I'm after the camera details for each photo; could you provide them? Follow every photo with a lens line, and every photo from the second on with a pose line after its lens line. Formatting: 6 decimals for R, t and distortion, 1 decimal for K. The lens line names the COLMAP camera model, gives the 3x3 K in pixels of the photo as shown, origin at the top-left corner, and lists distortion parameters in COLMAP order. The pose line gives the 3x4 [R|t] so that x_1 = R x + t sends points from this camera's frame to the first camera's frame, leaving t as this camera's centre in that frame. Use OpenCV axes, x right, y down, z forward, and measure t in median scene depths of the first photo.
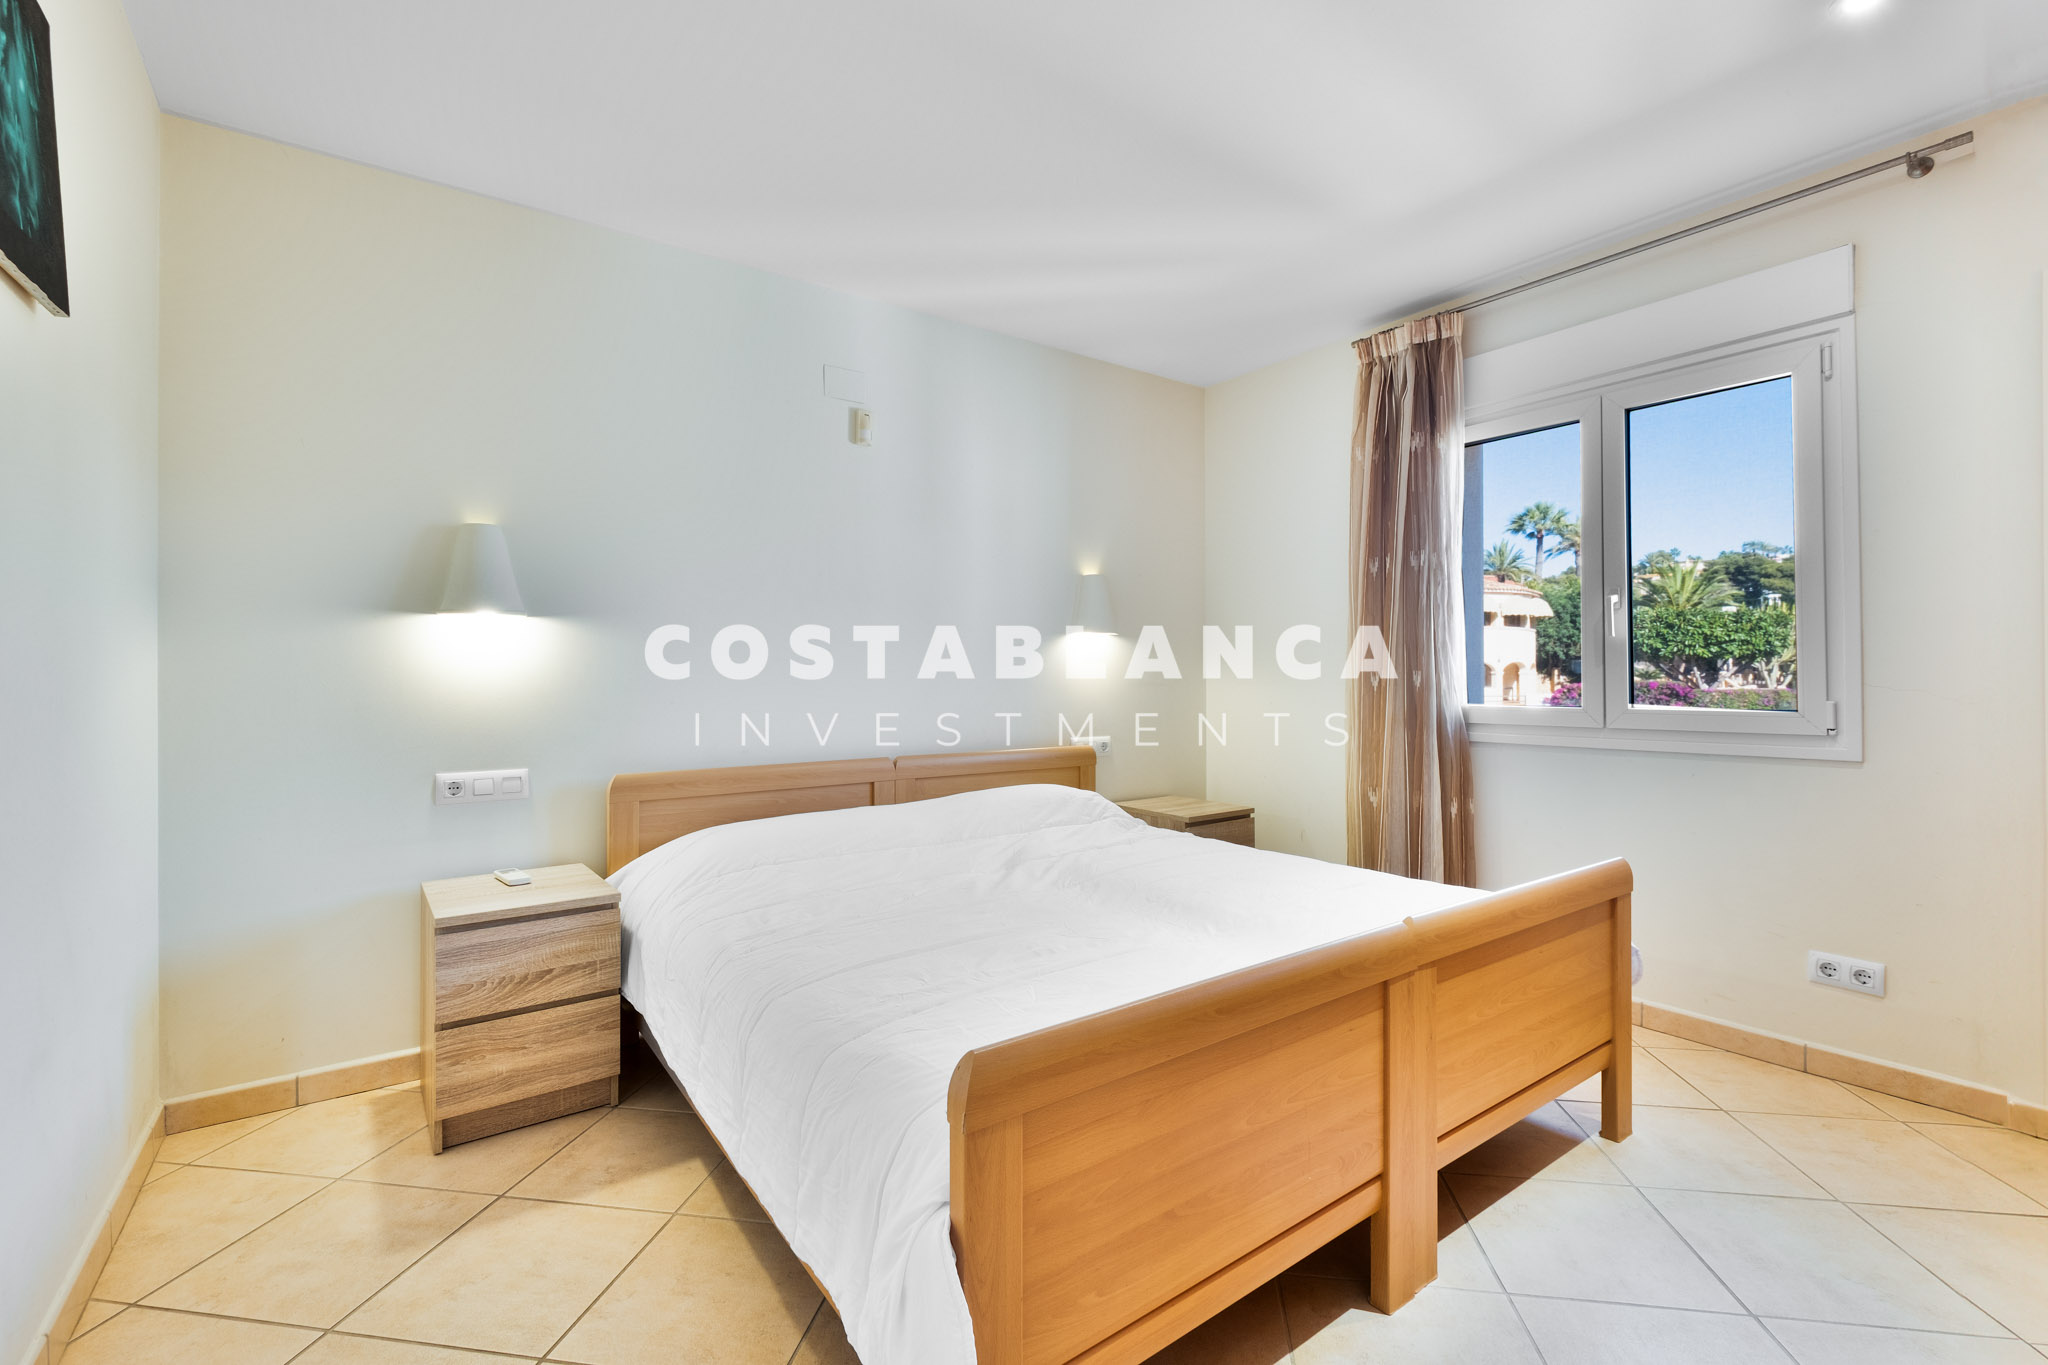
lens RADIAL K [[896.5, 0, 1025.0], [0, 896.5, 671.8], [0, 0, 1]] dist [0.004039, 0.000228]
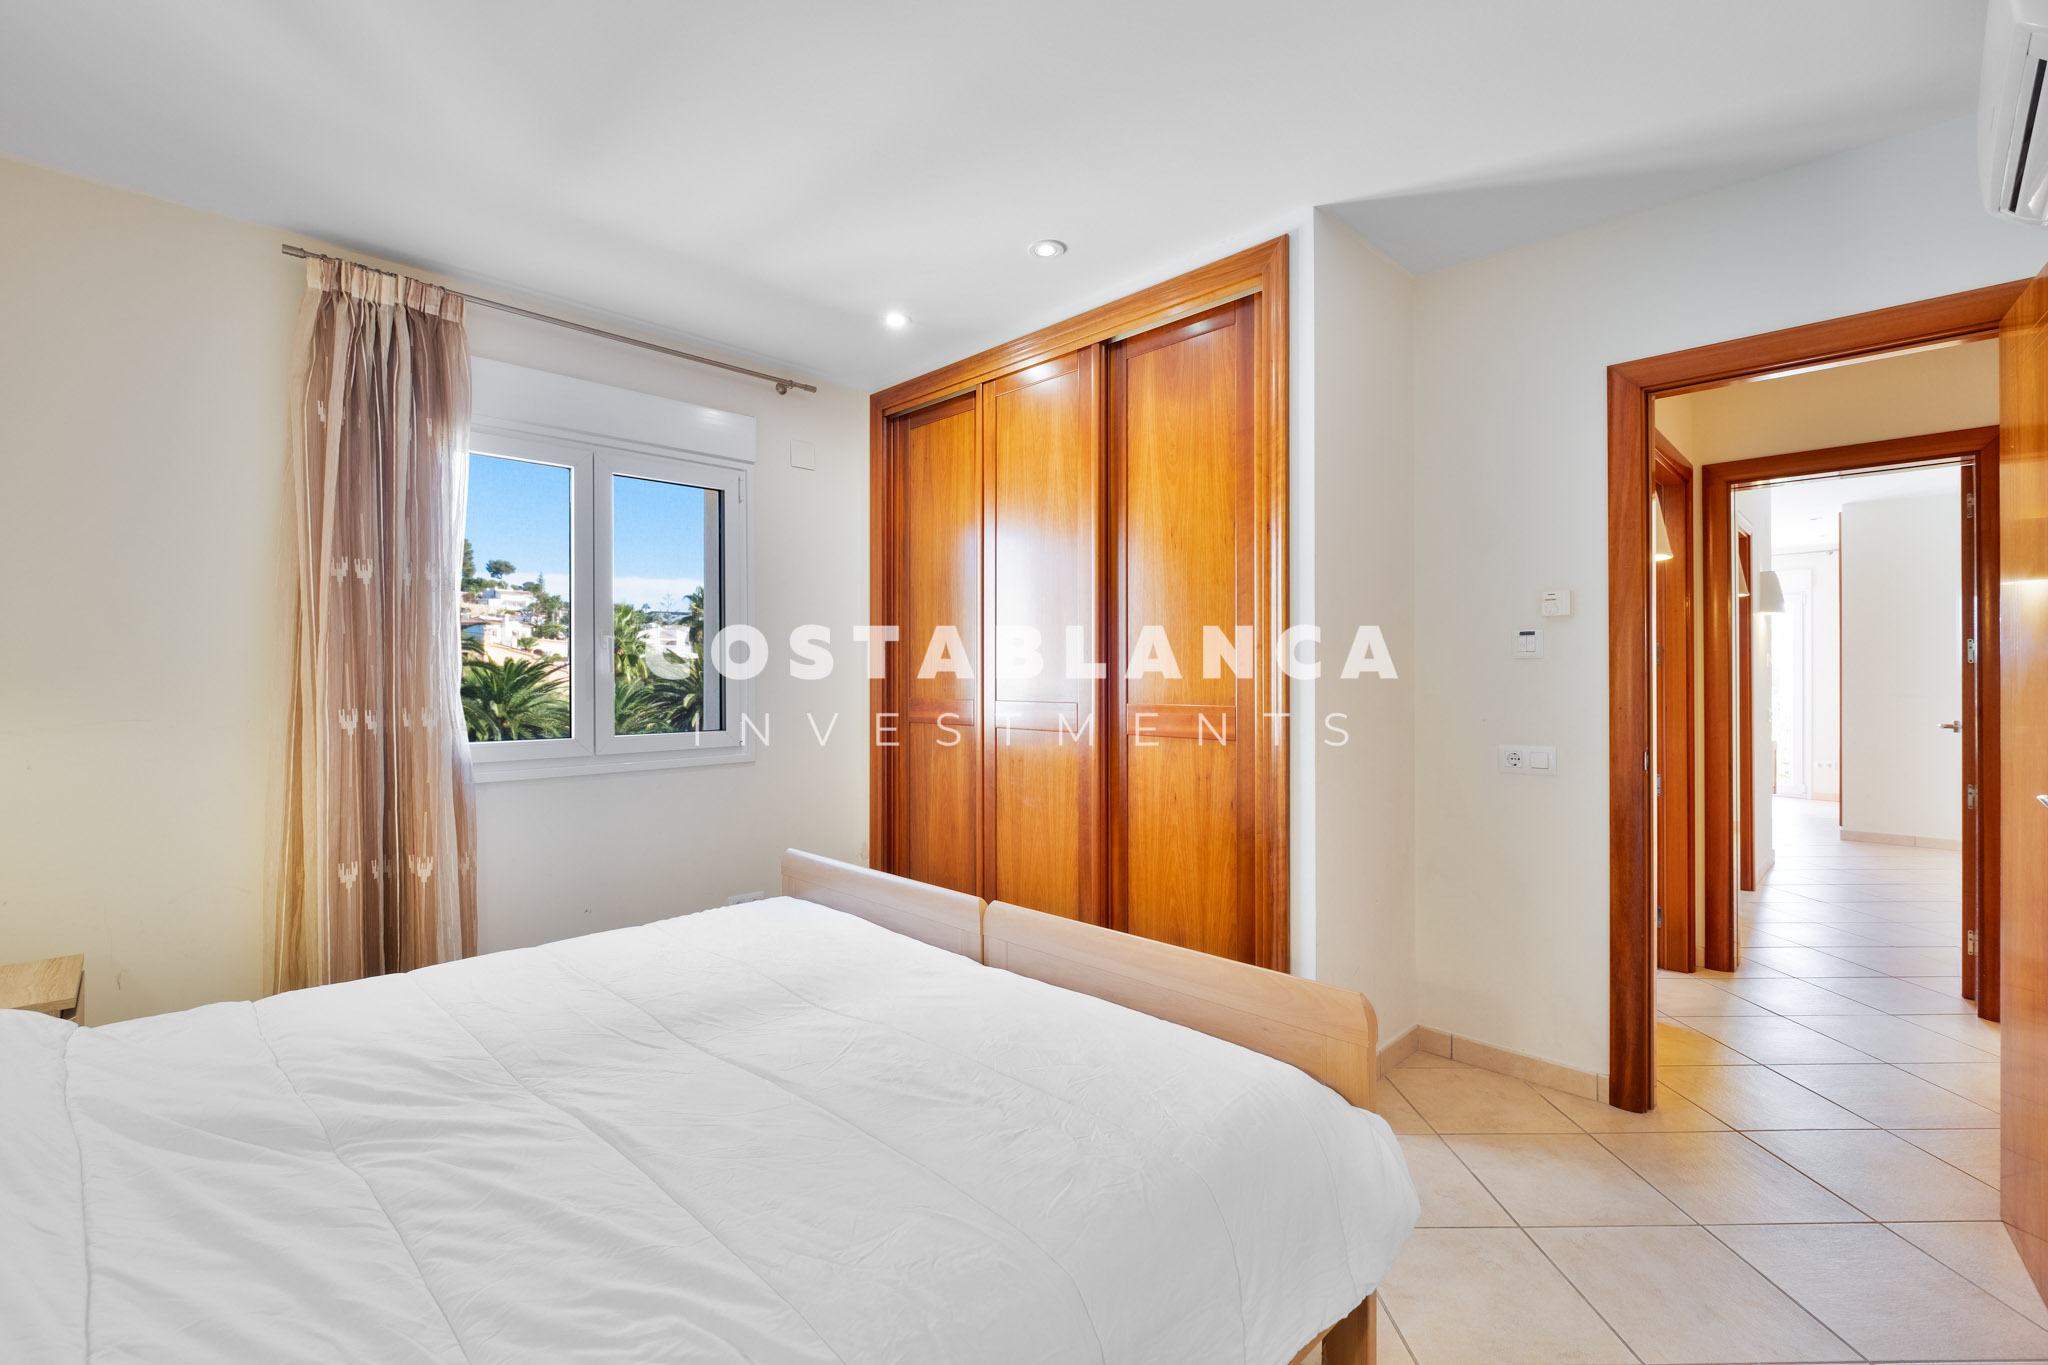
lens RADIAL K [[896.5, 0, 1023.3], [0, 896.5, 680.0], [0, 0, 1]] dist [0.004039, 0.000228]
pose [[-0.173362, 0.006483, 0.984837, -0.469954], [0.010043, 0.999938, -0.004815, -0.020526], [-0.984807, 0.009056, -0.173416, 0.616374]]
